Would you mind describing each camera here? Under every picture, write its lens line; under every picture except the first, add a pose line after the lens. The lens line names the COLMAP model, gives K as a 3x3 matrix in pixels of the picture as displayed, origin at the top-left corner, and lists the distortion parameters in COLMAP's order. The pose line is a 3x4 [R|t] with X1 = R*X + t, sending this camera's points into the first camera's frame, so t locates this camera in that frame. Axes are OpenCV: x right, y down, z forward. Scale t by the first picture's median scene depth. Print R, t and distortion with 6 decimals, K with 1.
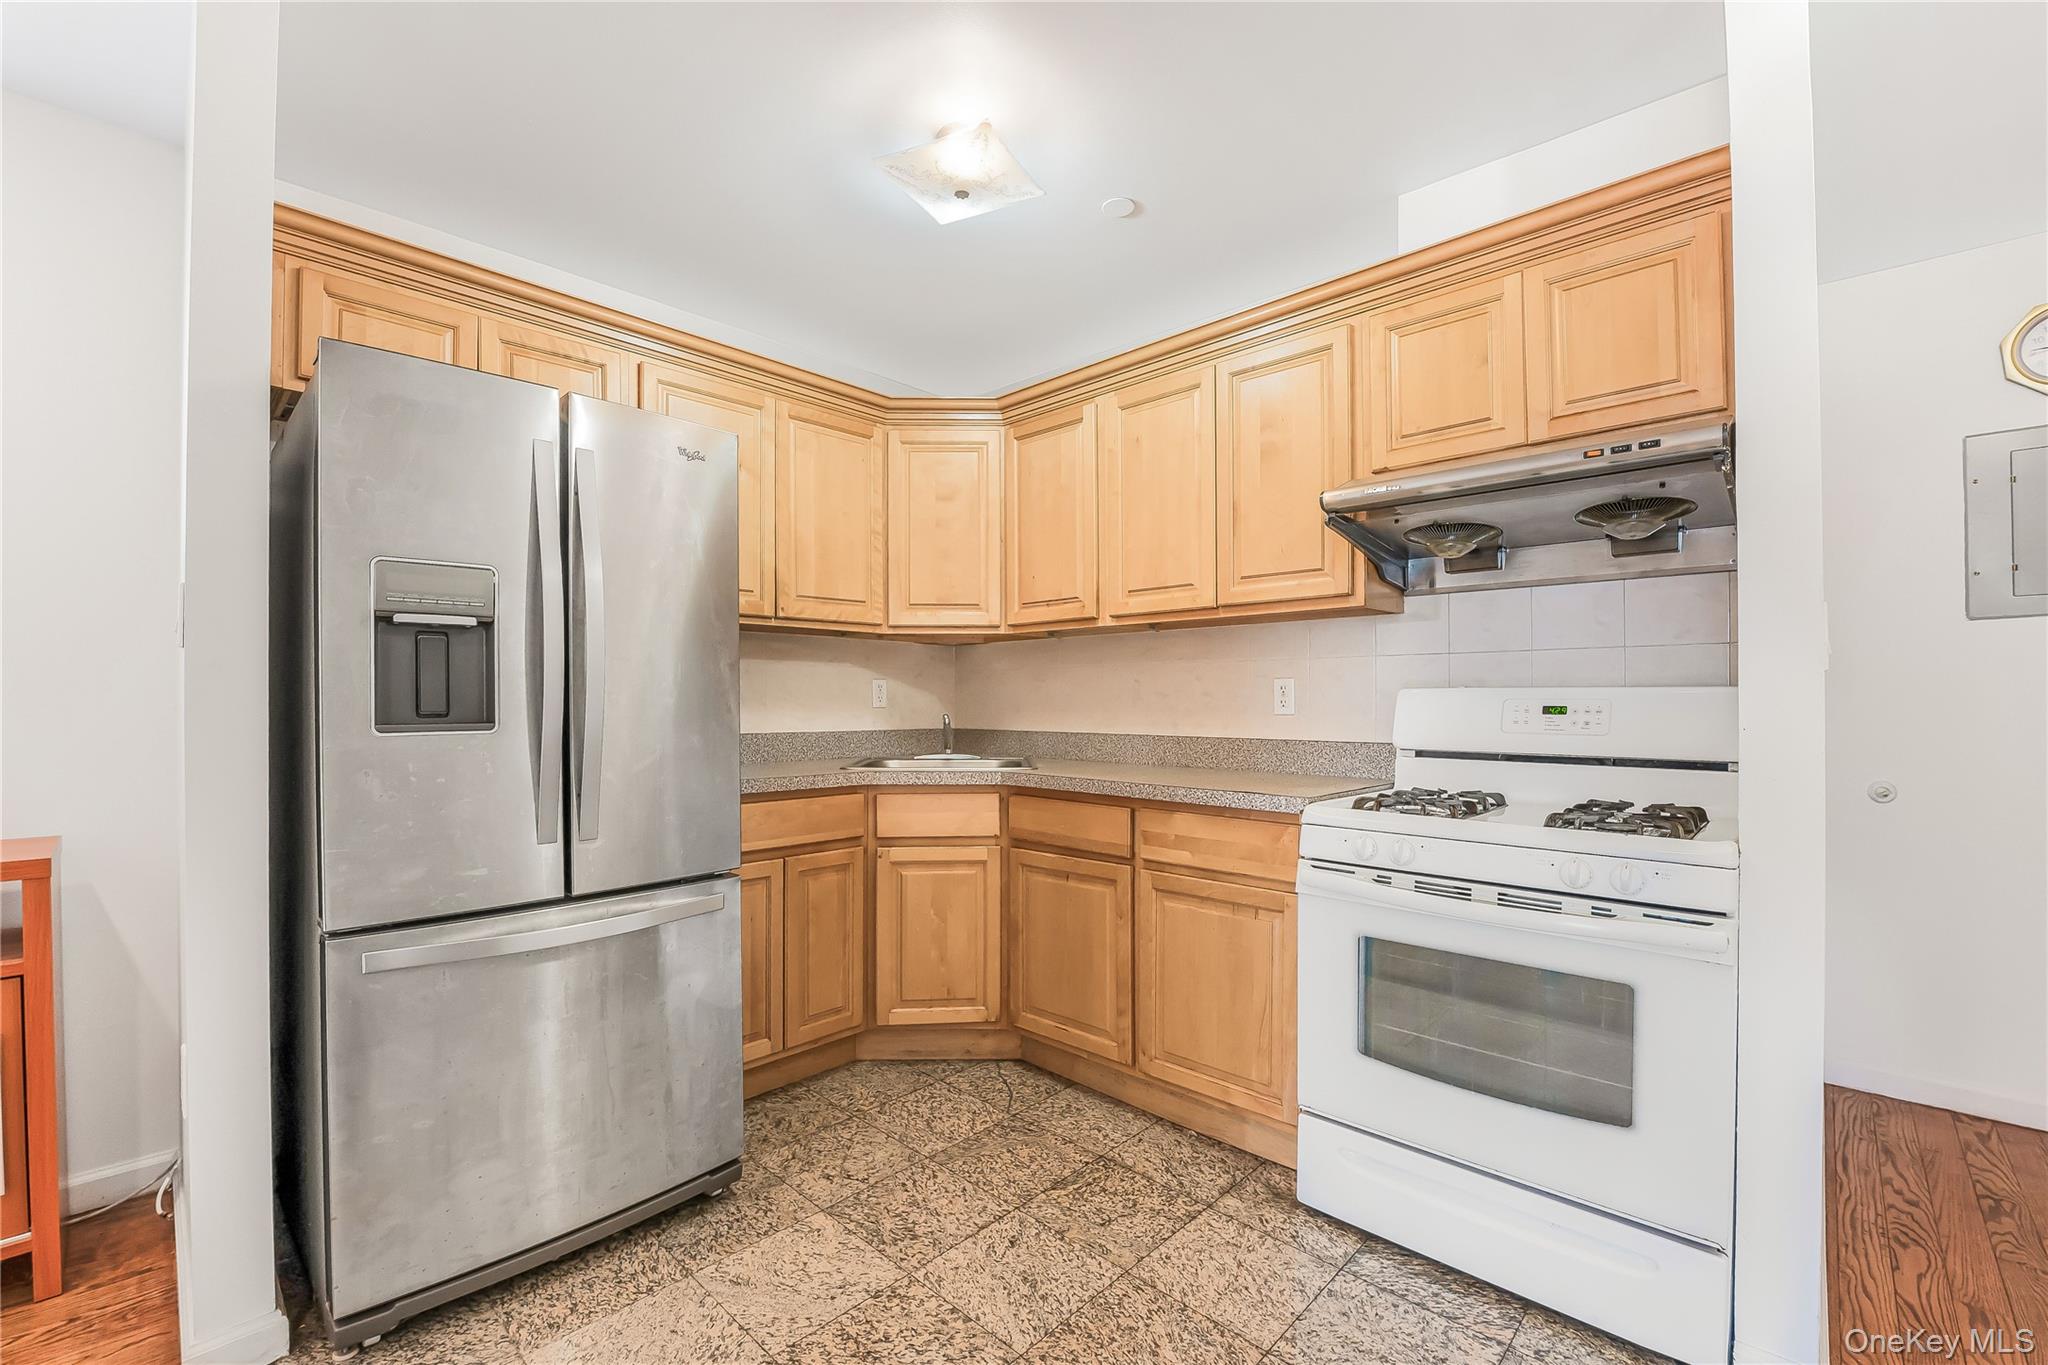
lens RADIAL K [[869.7, 0, 1011.2], [0, 869.7, 698.6], [0, 0, 1]] dist [-0.013301, 0.000752]
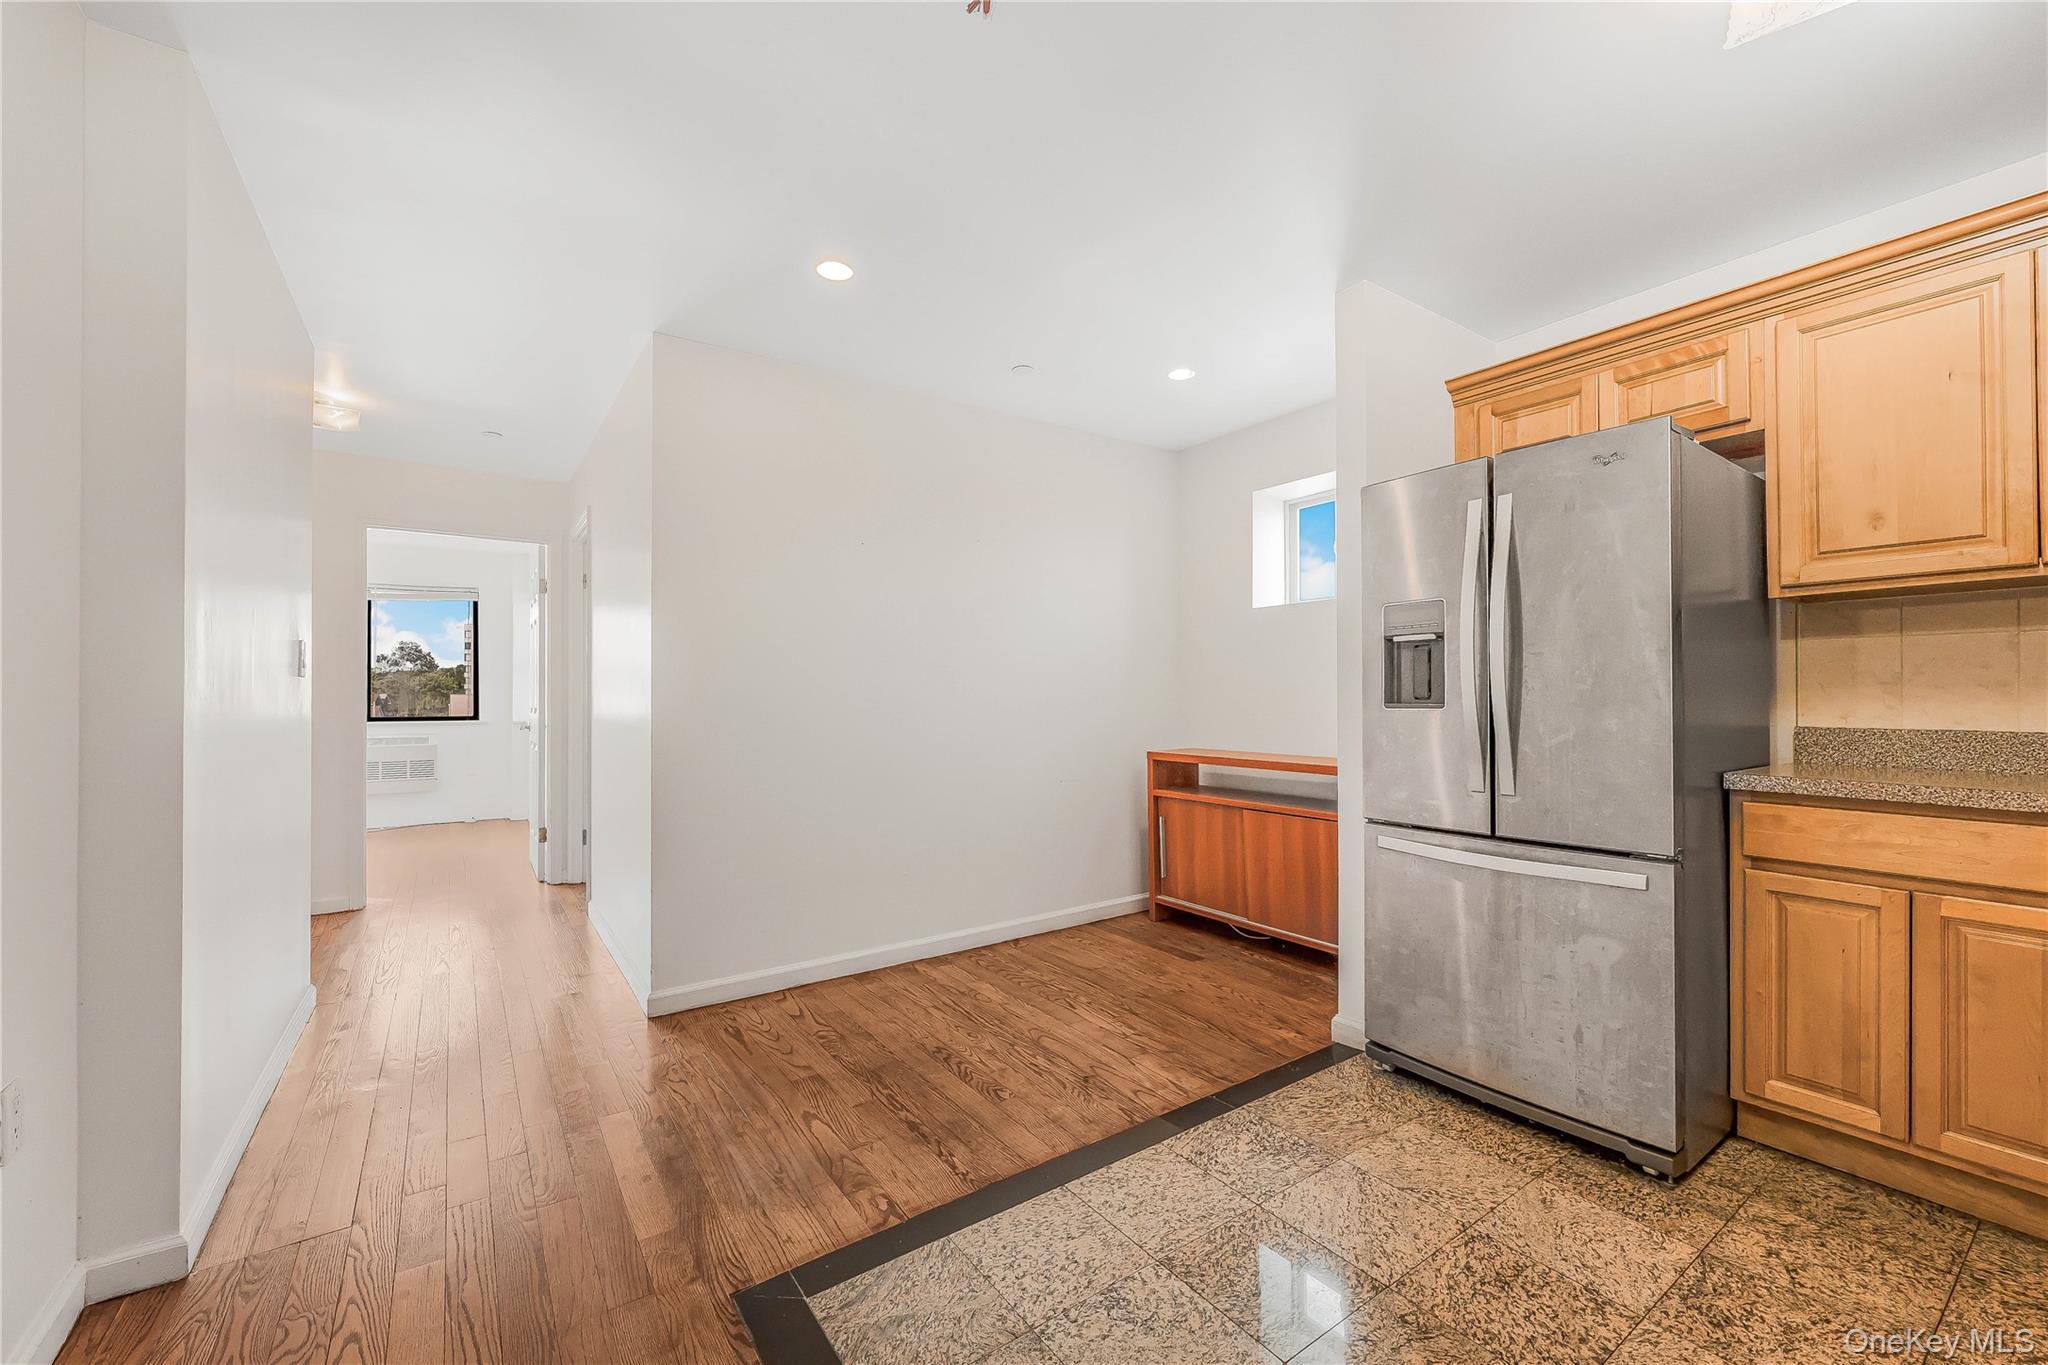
lens RADIAL K [[824.5, 0, 1011.1], [0, 824.5, 687.0], [0, 0, 1]] dist [0.001371, 0.000083]
pose [[-0.211463, -0.006205, -0.977366, 0.734566], [0.006330, 0.999950, -0.007718, 0.004519], [0.977365, -0.007819, -0.211413, 0.452142]]
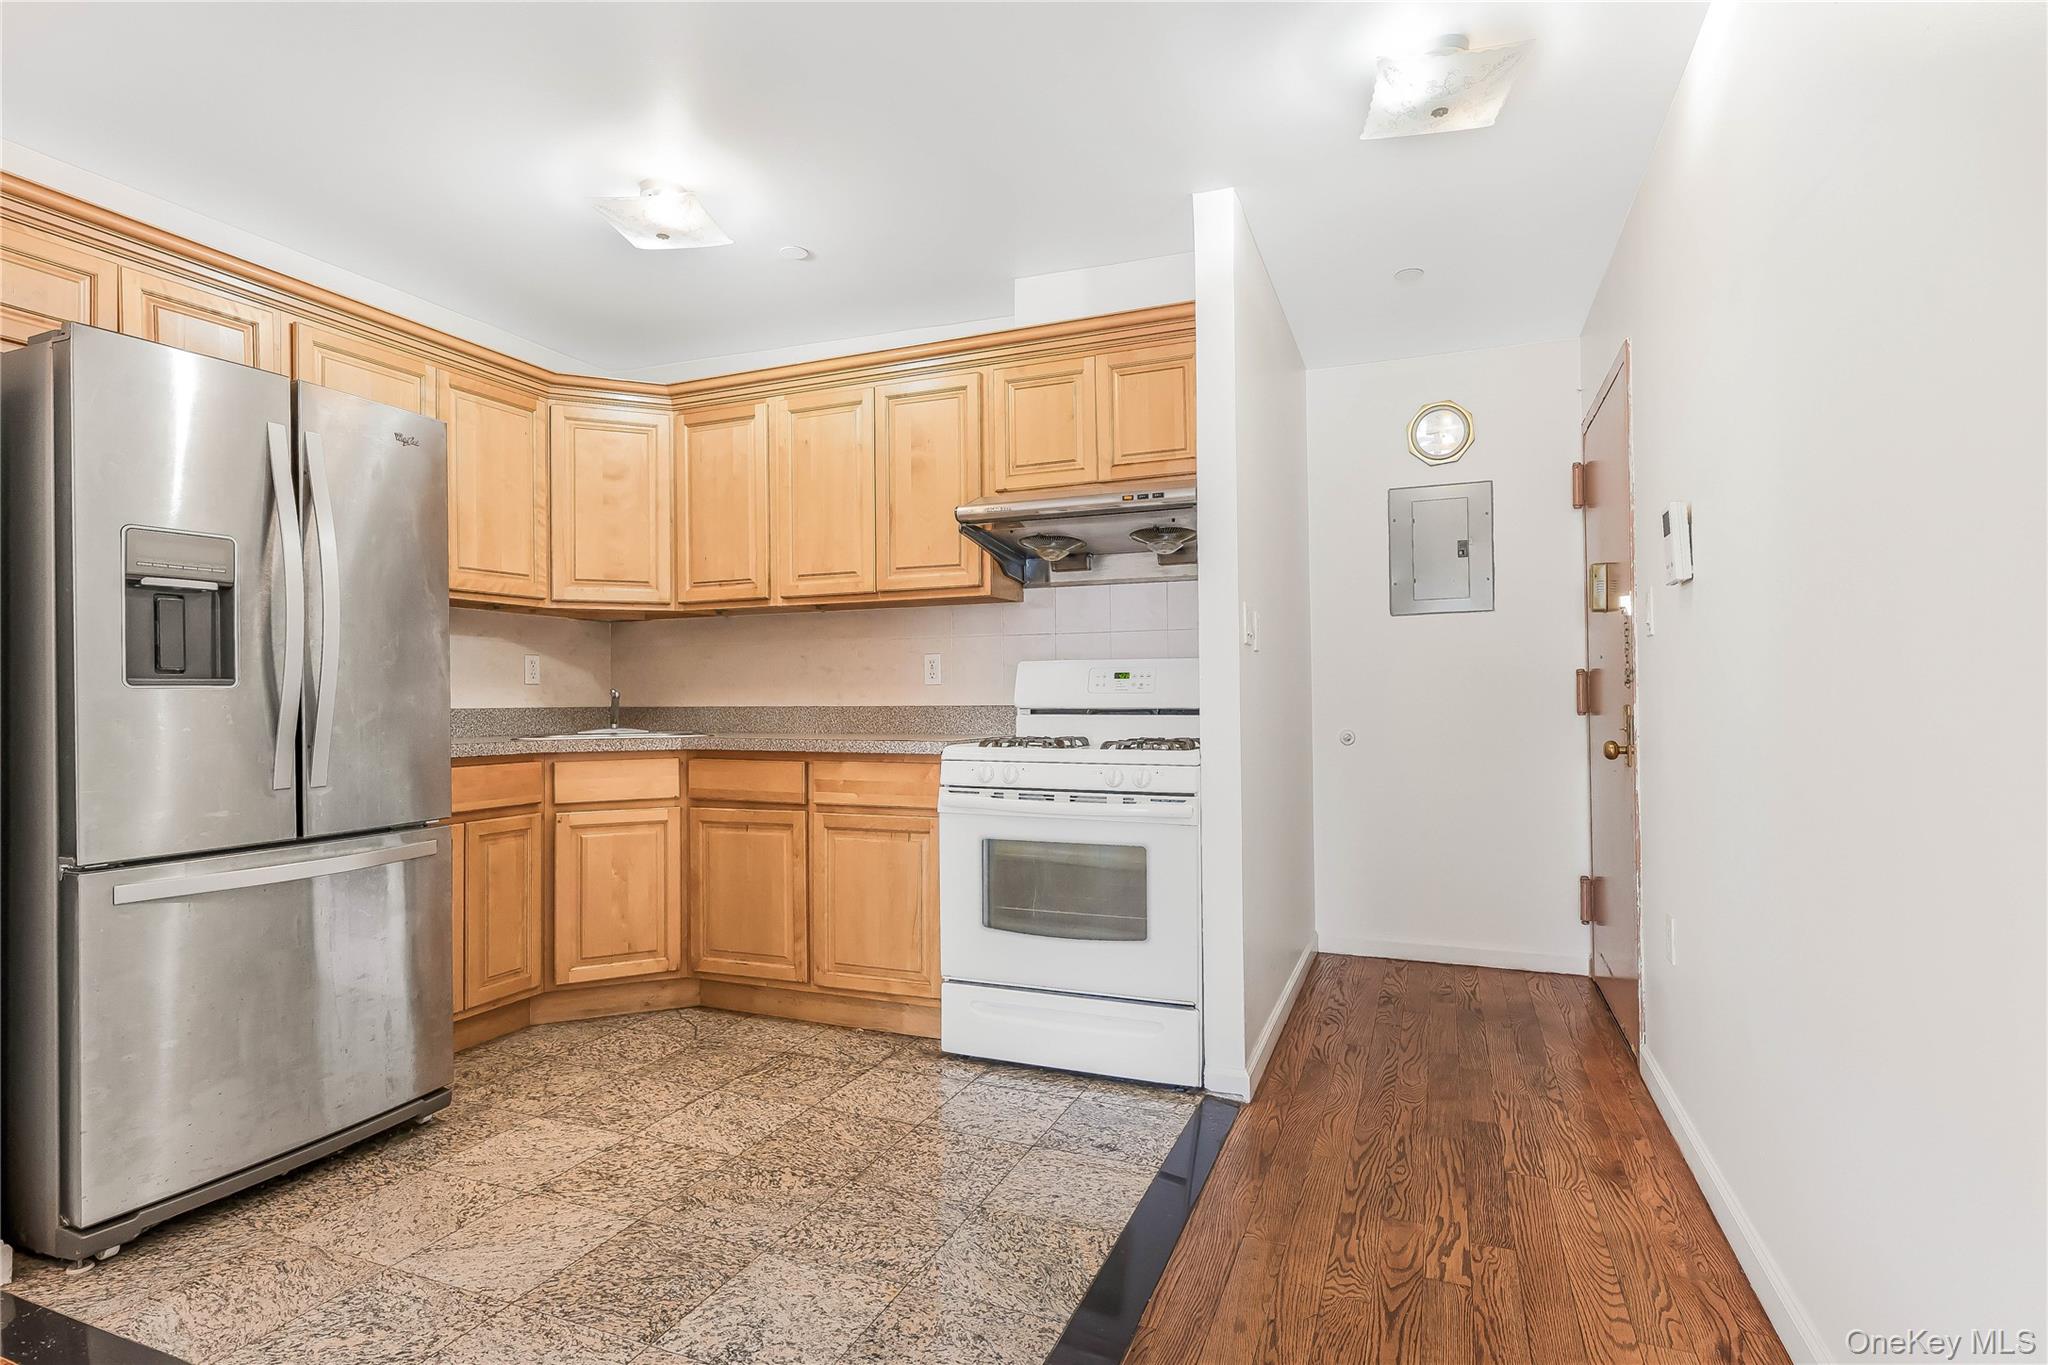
lens RADIAL K [[1048.8, 0, 1031.0], [0, 1048.8, 684.4], [0, 0, 1]] dist [0.002972, -0.001066]
pose [[0.927576, -0.002623, 0.373626, -0.123463], [0.007086, 0.999919, -0.010572, 0.044620], [-0.373568, 0.012454, 0.927519, -0.486402]]
